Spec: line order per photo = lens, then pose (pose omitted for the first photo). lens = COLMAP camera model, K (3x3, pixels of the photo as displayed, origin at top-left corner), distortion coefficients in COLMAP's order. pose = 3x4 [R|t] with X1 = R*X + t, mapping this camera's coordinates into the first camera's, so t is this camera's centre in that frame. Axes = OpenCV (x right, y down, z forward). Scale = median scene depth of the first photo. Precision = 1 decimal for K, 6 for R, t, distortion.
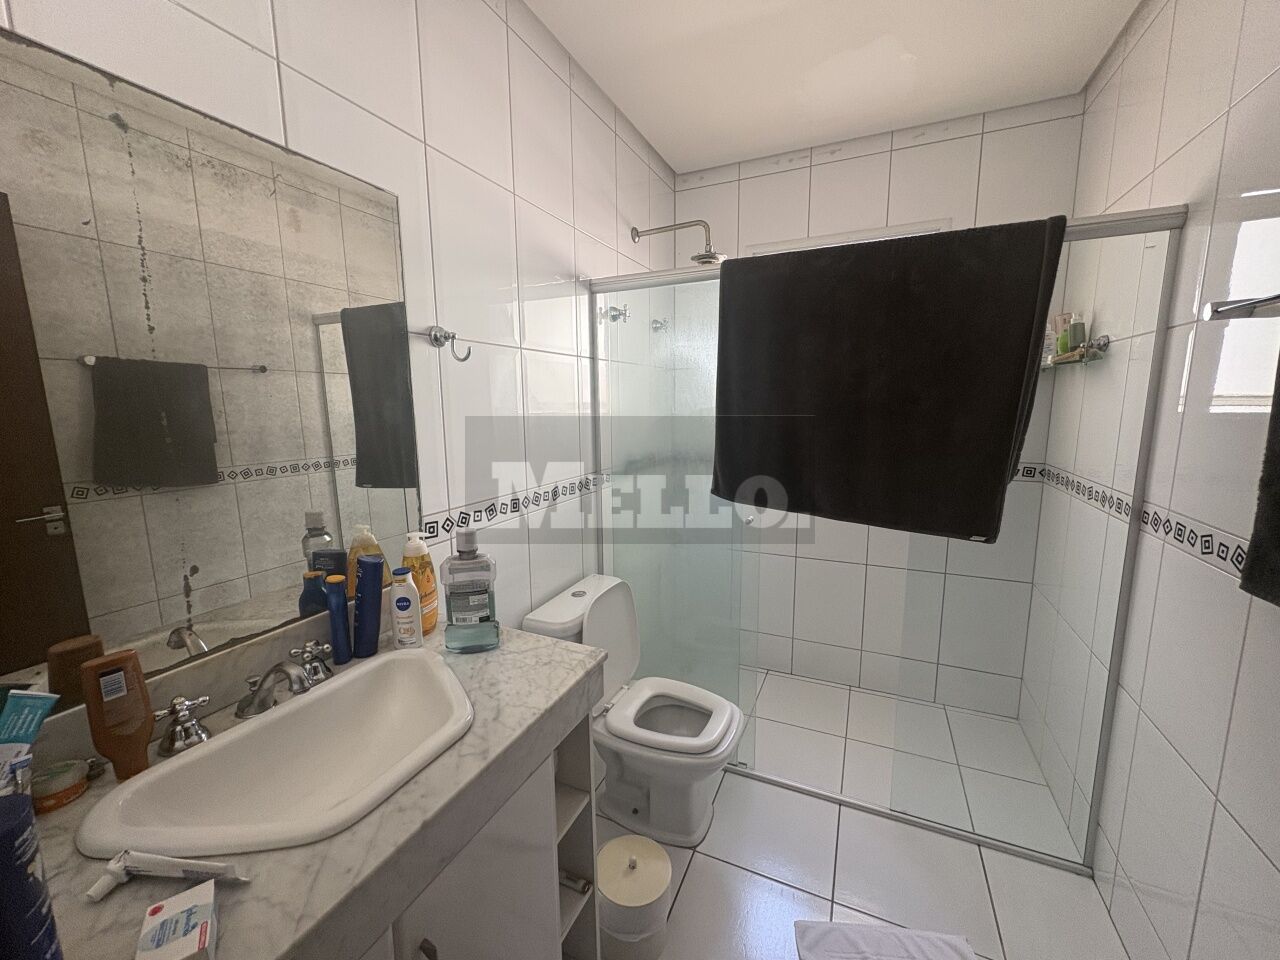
lens RADIAL K [[510.7, 0, 637.4], [0, 510.7, 482.2], [0, 0, 1]] dist [-0.001523, -0.000078]
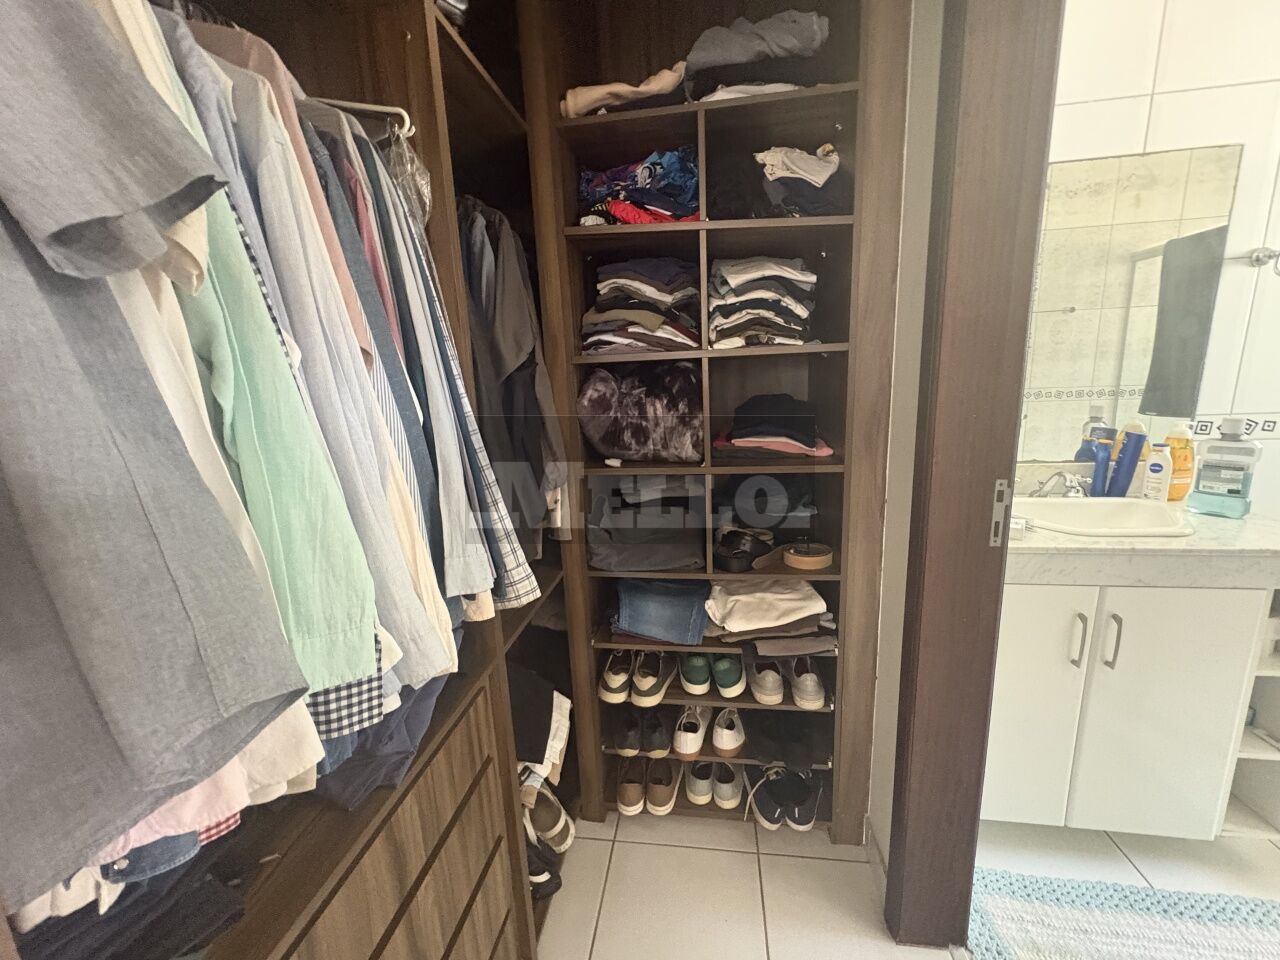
lens RADIAL K [[510.7, 0, 635.5], [0, 510.7, 481.3], [0, 0, 1]] dist [-0.001523, -0.000078]
pose [[0.278856, 0.194004, -0.940533, 0.444639], [-0.105812, 0.979626, 0.170696, 0.181968], [0.954486, 0.051920, 0.293702, -0.734938]]
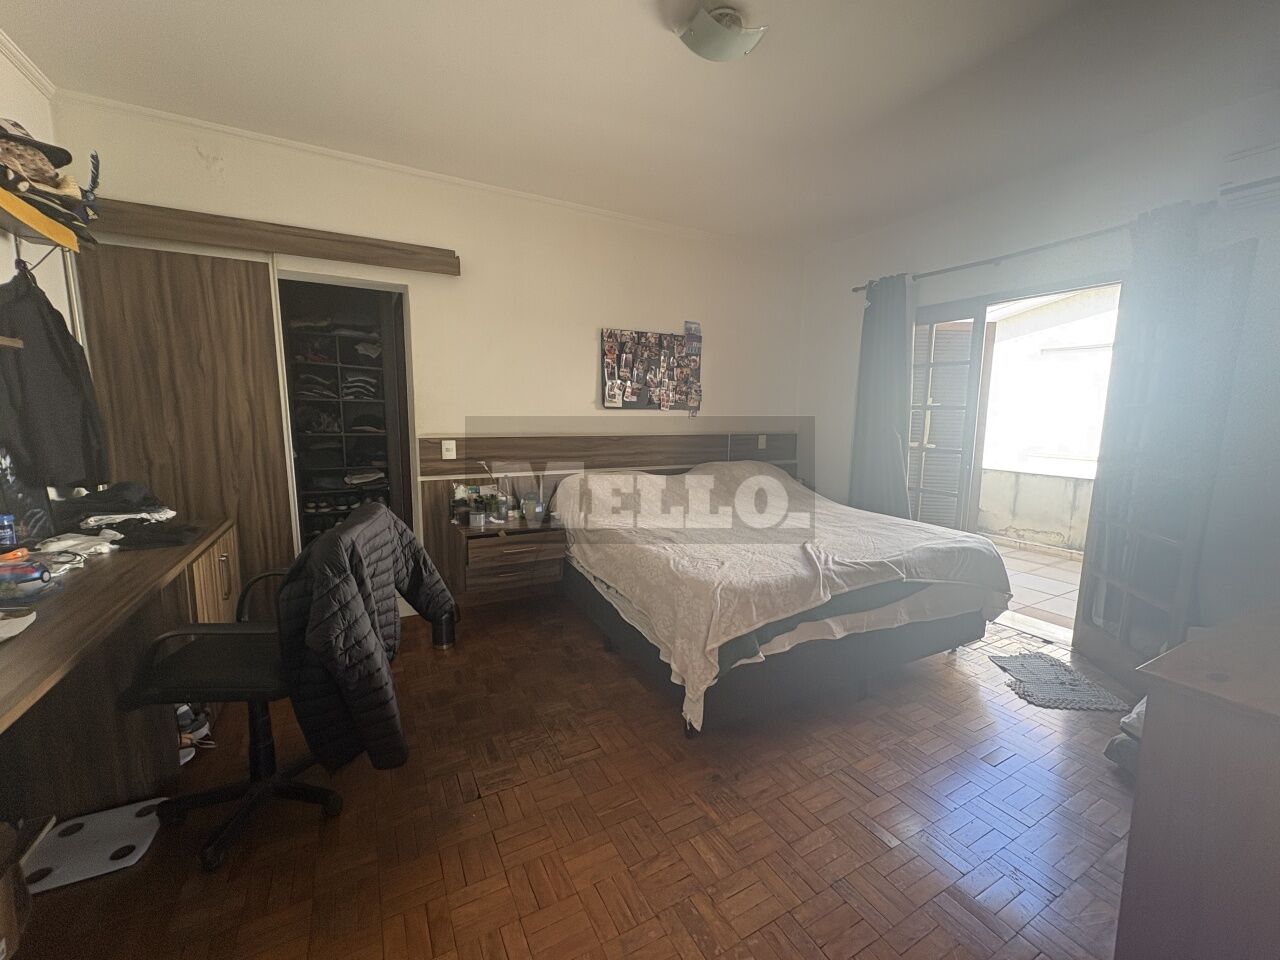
lens RADIAL K [[510.7, 0, 638.0], [0, 510.7, 482.8], [0, 0, 1]] dist [-0.001523, -0.000078]
pose [[0.806835, 0.094305, -0.583201, 4.435520], [-0.109611, 0.993933, 0.009080, 0.495687], [0.580519, 0.056599, 0.812277, -2.477364]]
